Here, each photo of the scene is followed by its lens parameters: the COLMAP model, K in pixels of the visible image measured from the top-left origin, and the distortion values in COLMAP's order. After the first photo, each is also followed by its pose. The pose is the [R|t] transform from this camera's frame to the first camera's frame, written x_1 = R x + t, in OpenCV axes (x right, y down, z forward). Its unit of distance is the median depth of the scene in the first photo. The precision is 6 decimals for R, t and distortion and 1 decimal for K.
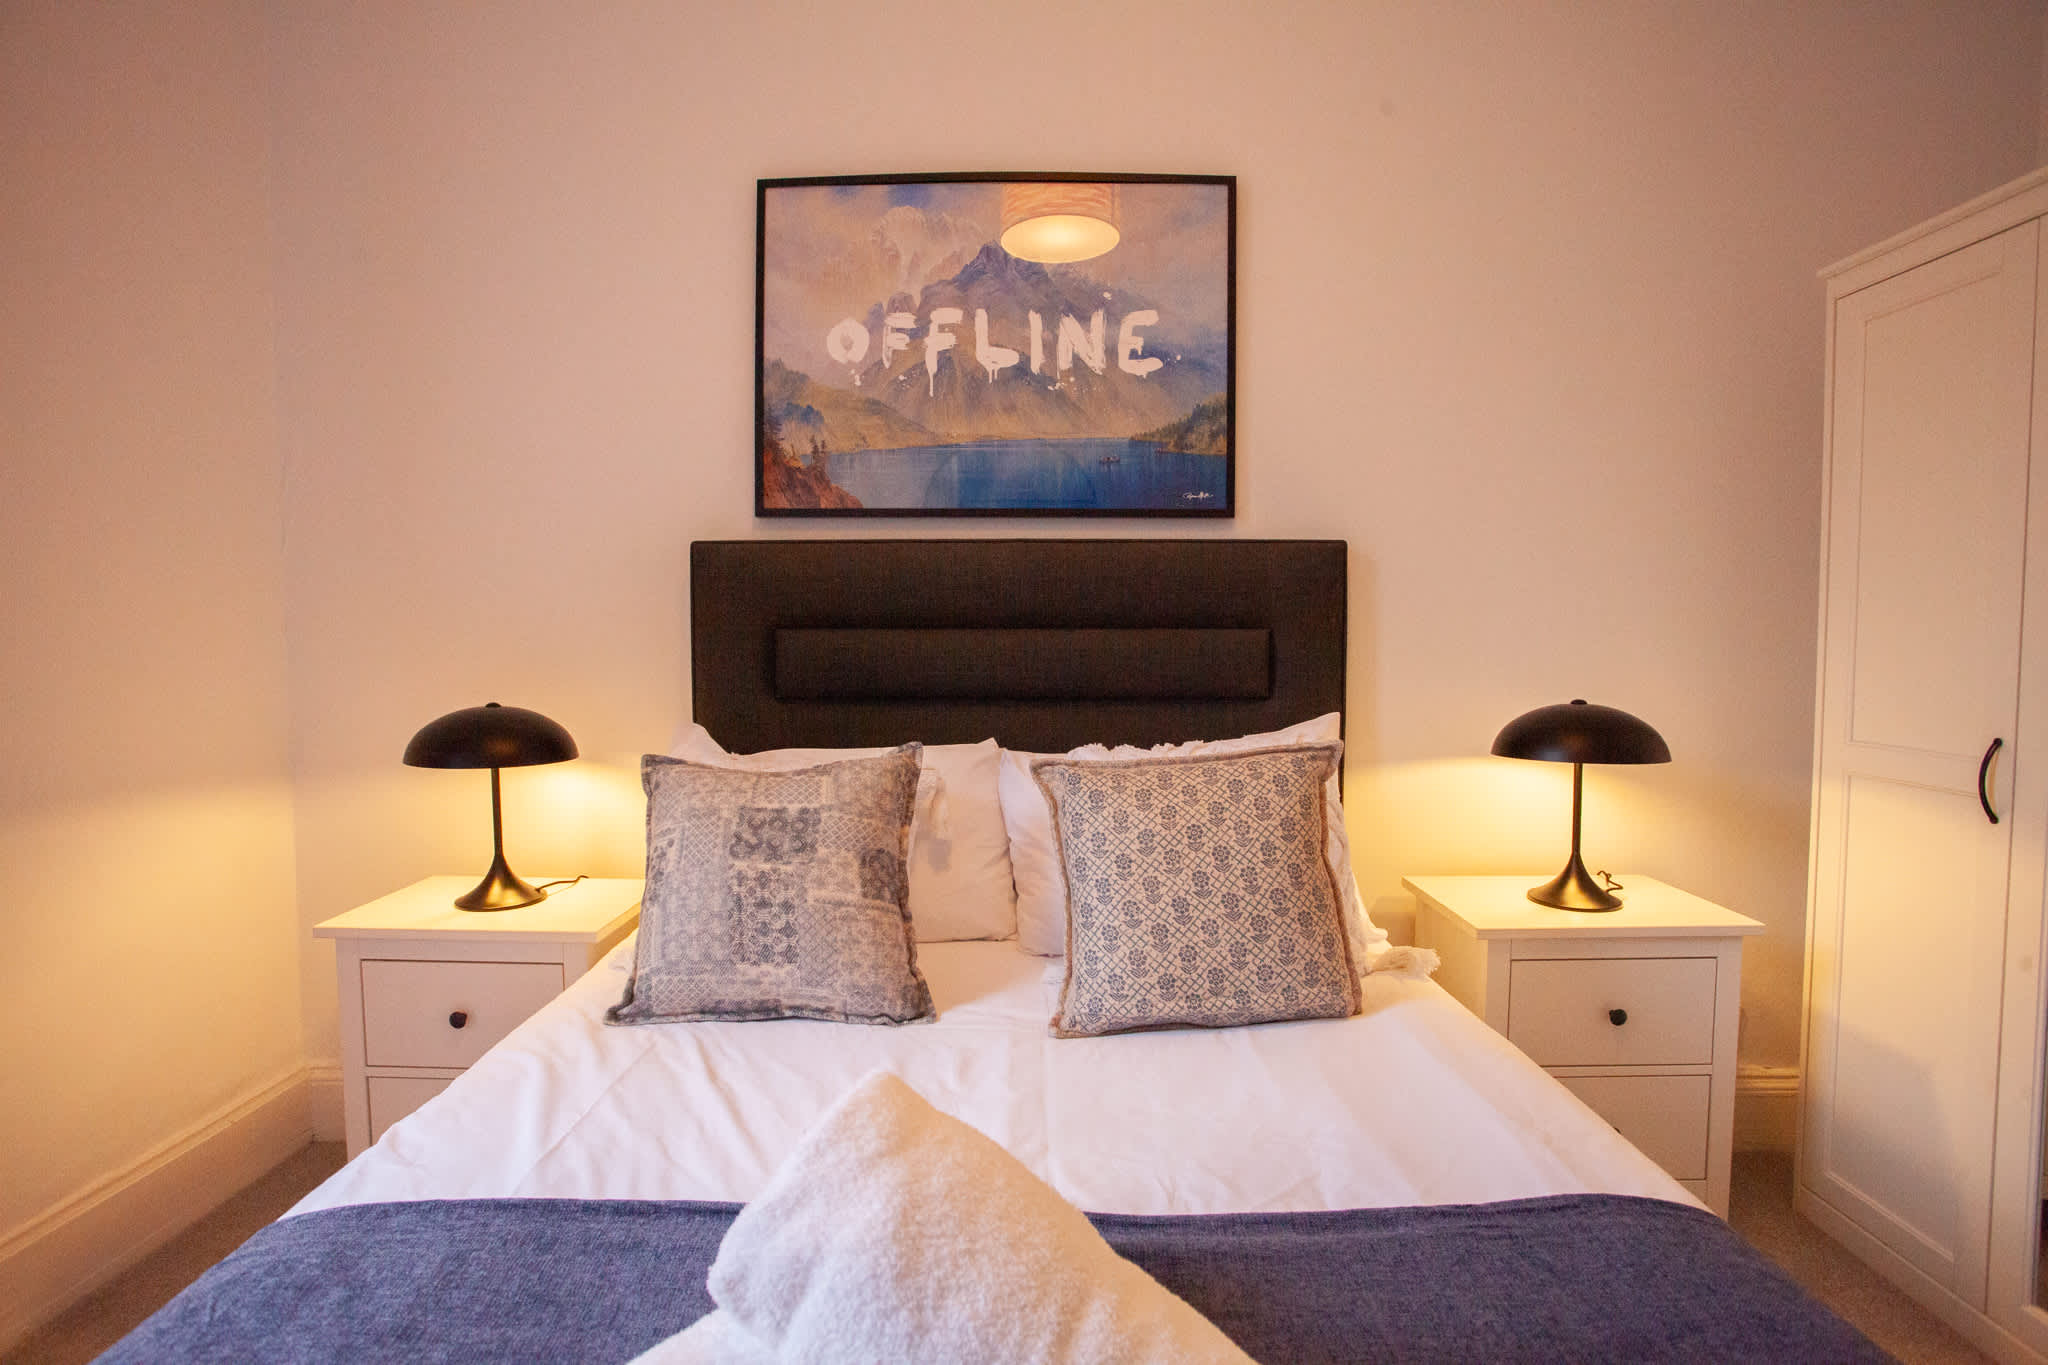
lens RADIAL K [[1017.0, 0, 1002.8], [0, 1017.0, 683.3], [0, 0, 1]] dist [-0.063029, 0.027254]
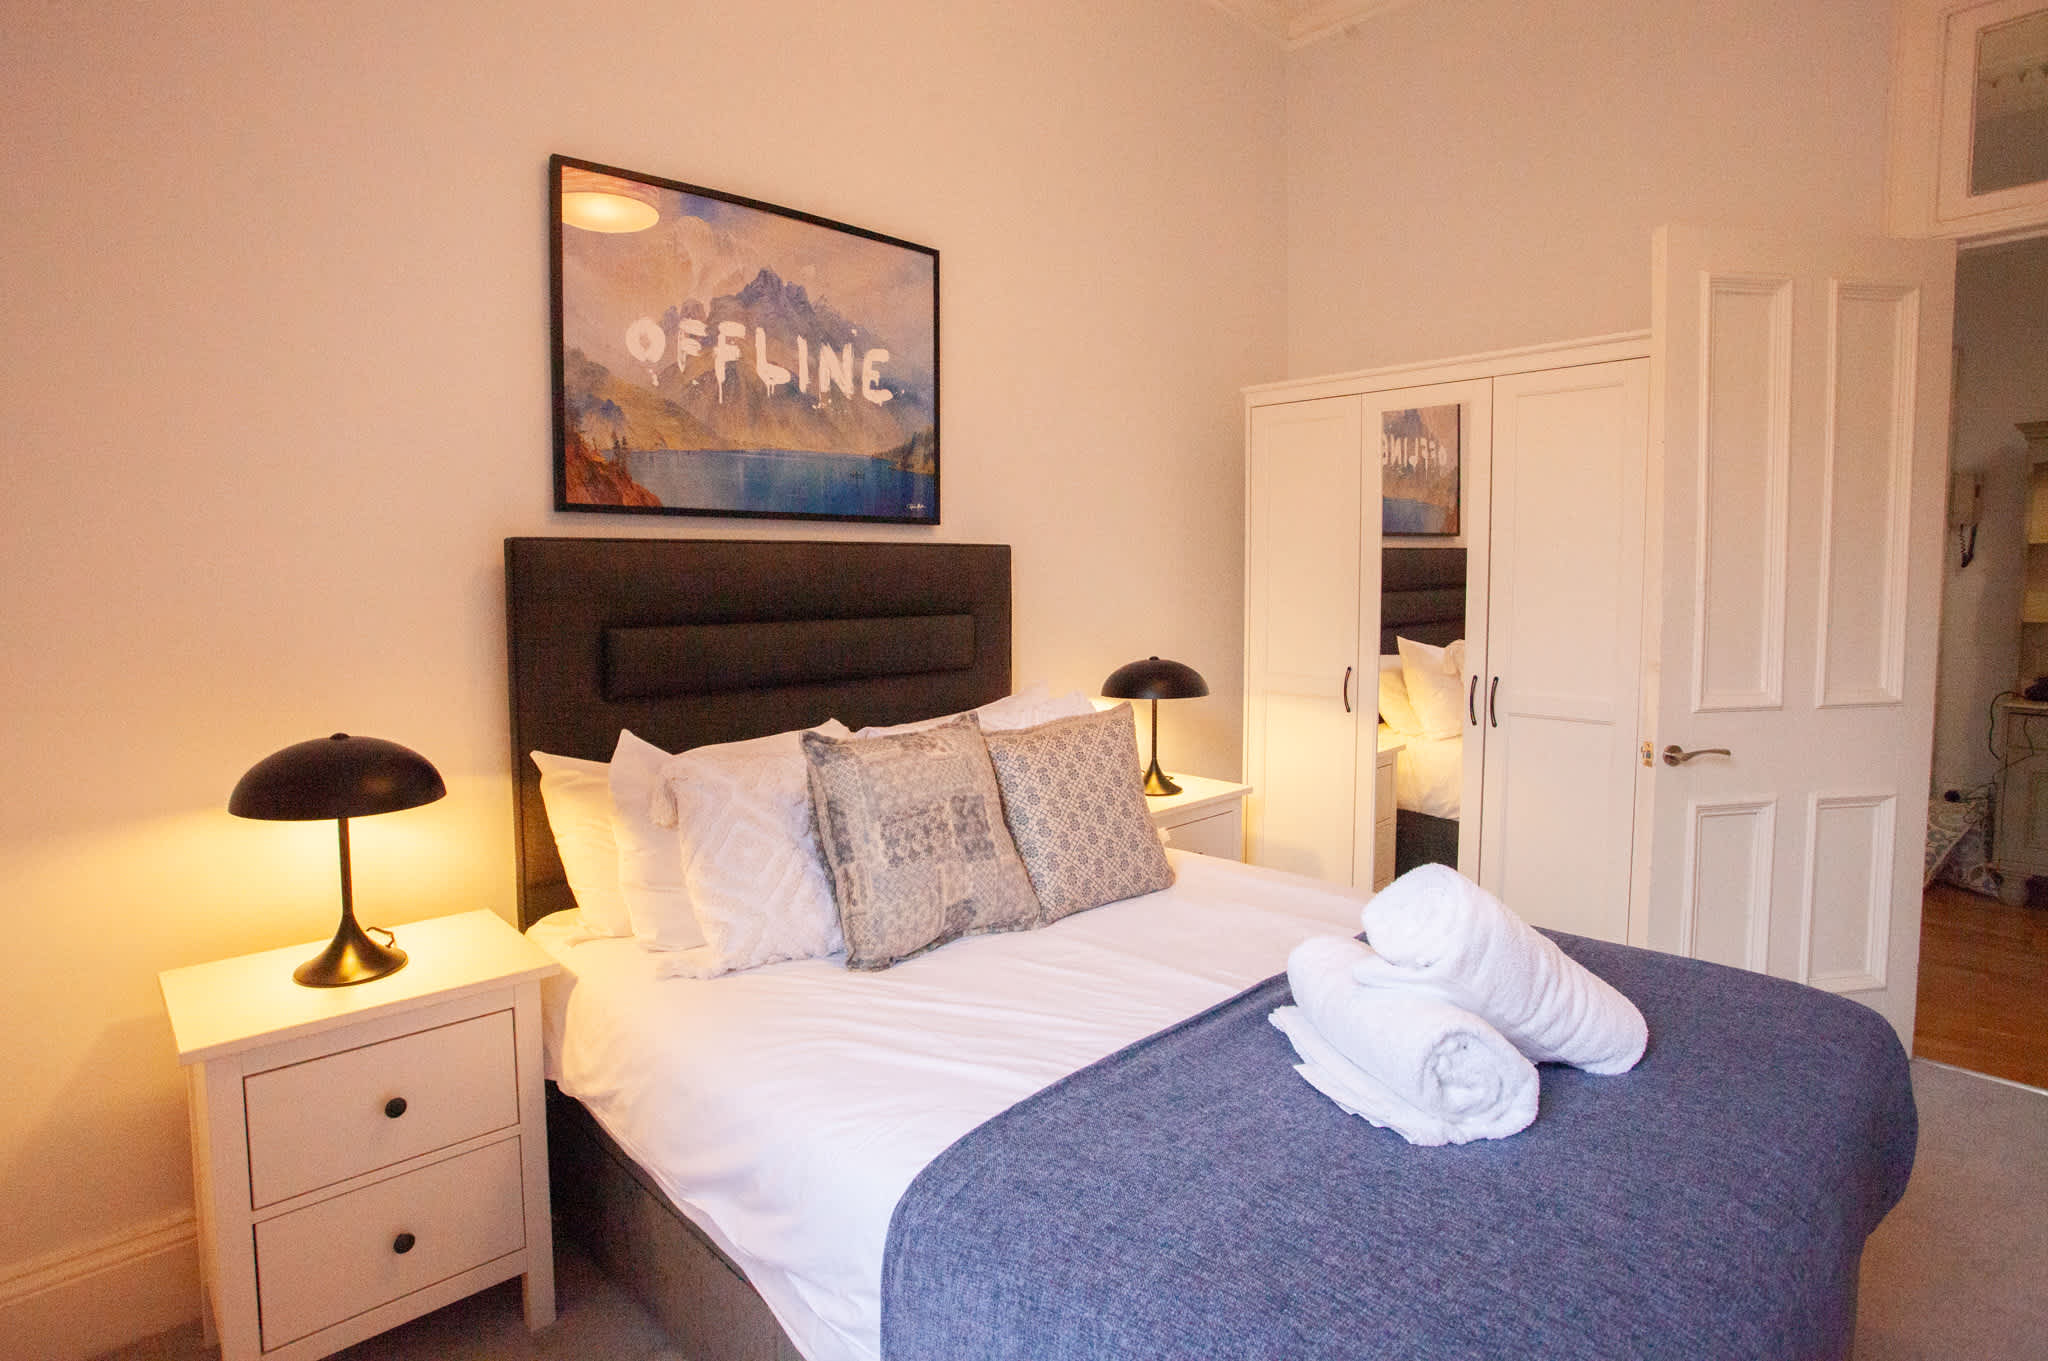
lens RADIAL K [[1067.8, 0, 949.5], [0, 1067.8, 656.9], [0, 0, 1]] dist [-0.069186, 0.027719]
pose [[0.738074, -0.057066, 0.672302, -0.659024], [0.040946, 0.998369, 0.039792, -0.053188], [-0.673476, -0.001841, 0.739207, 0.016458]]
